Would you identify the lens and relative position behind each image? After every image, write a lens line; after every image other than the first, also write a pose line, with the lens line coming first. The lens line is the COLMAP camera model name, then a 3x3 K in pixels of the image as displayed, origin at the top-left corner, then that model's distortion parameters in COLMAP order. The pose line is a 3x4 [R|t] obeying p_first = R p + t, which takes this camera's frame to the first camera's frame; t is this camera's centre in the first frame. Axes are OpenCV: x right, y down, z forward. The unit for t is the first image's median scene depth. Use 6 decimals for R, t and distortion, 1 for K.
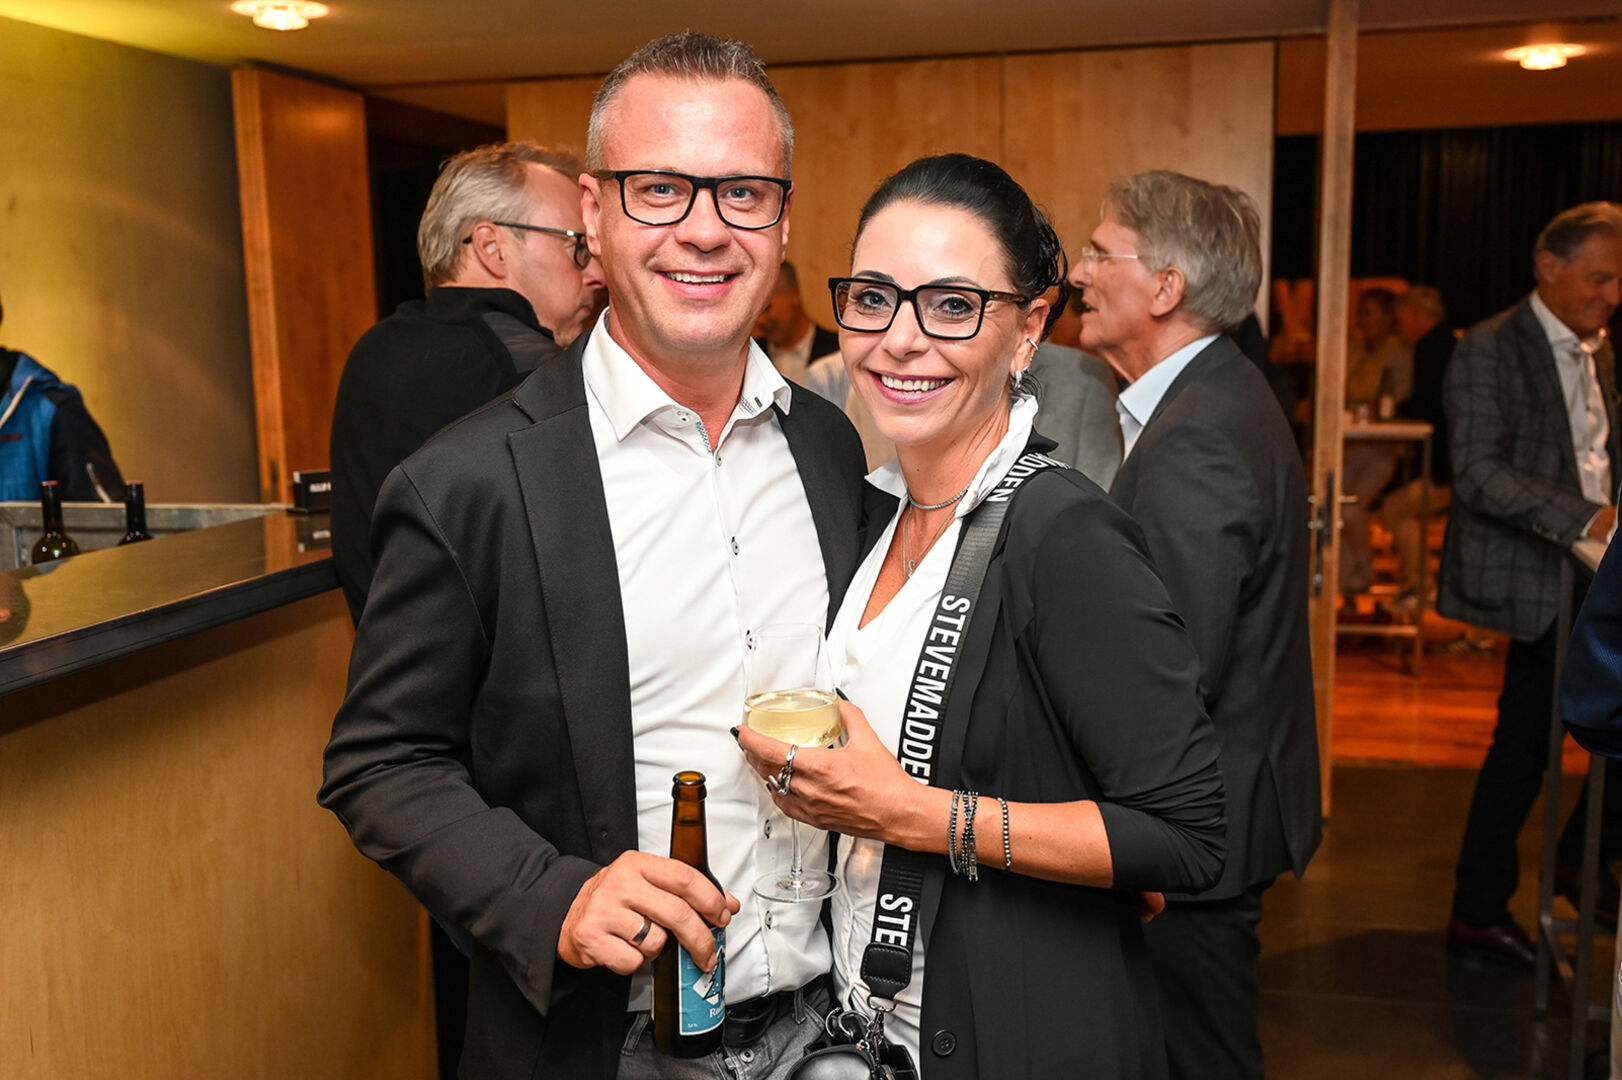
lens RADIAL K [[1507.6, 0, 811.0], [0, 1507.6, 540.0], [0, 0, 1]] dist [0.003033, -0.007379]
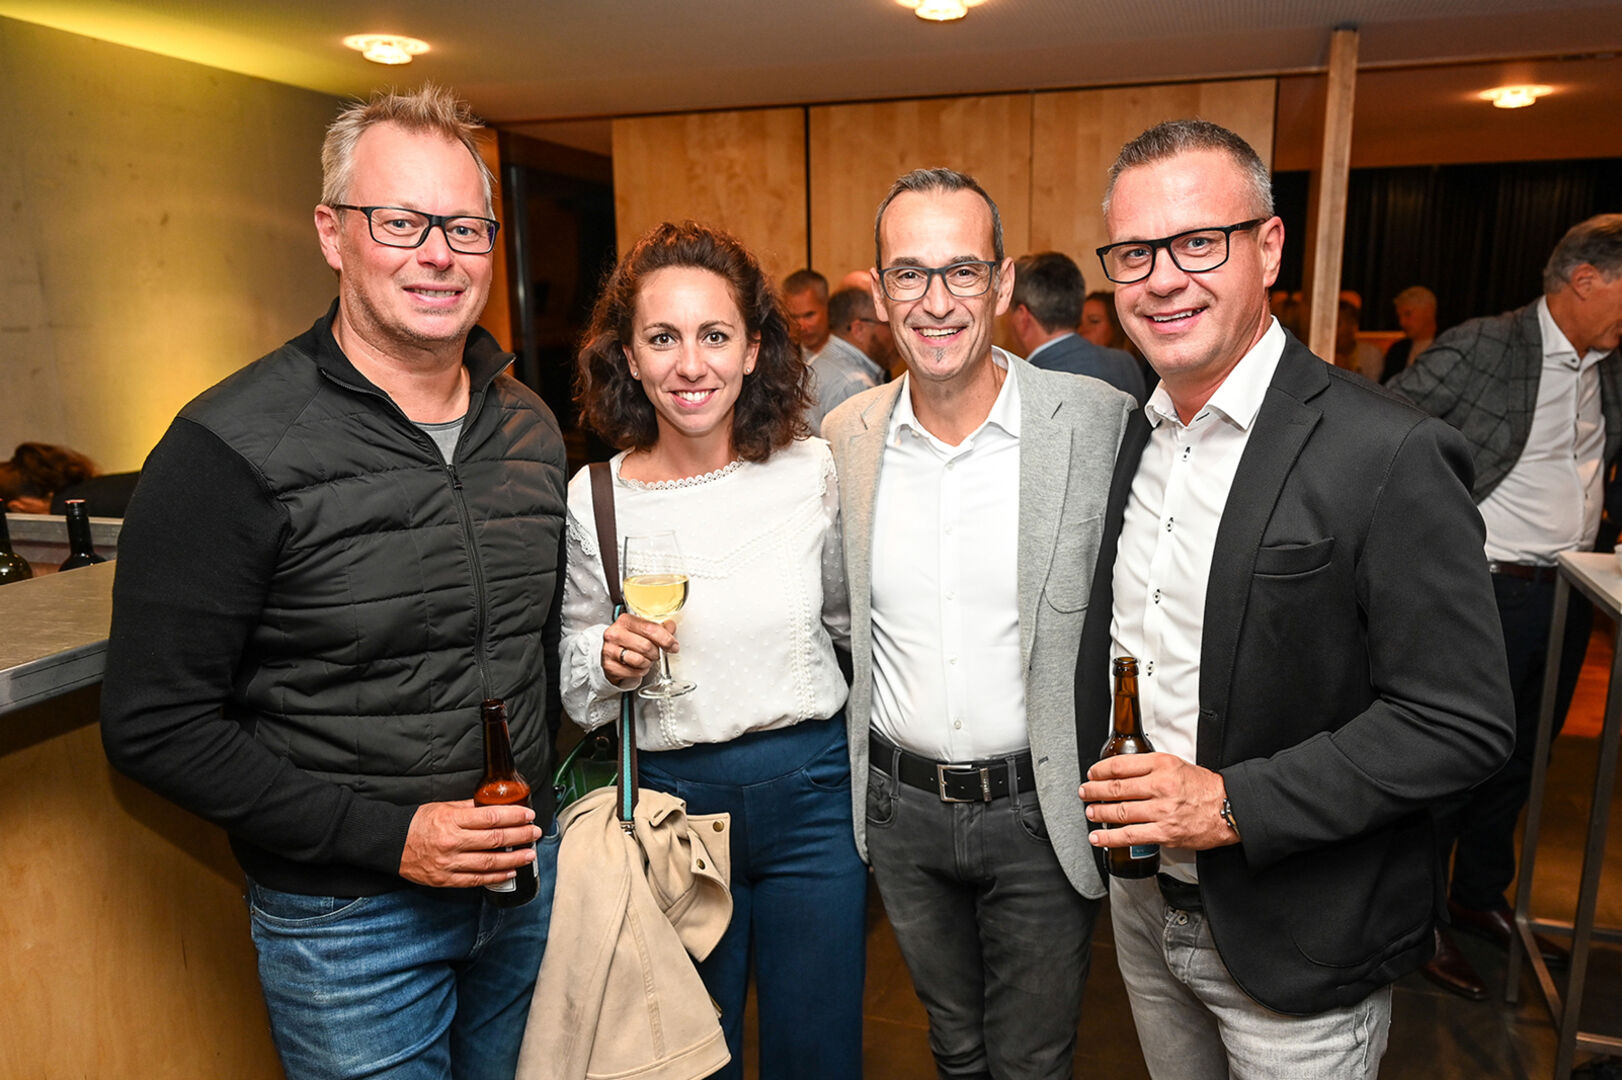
lens RADIAL K [[1141.3, 0, 817.6], [0, 1141.3, 565.5], [0, 0, 1]] dist [-0.040152, 0.040152]
pose [[0.998080, 0.022120, -0.057855, 0.022615], [-0.018186, 0.997542, 0.067675, -0.019002], [0.059210, -0.066493, 0.996029, 0.112999]]
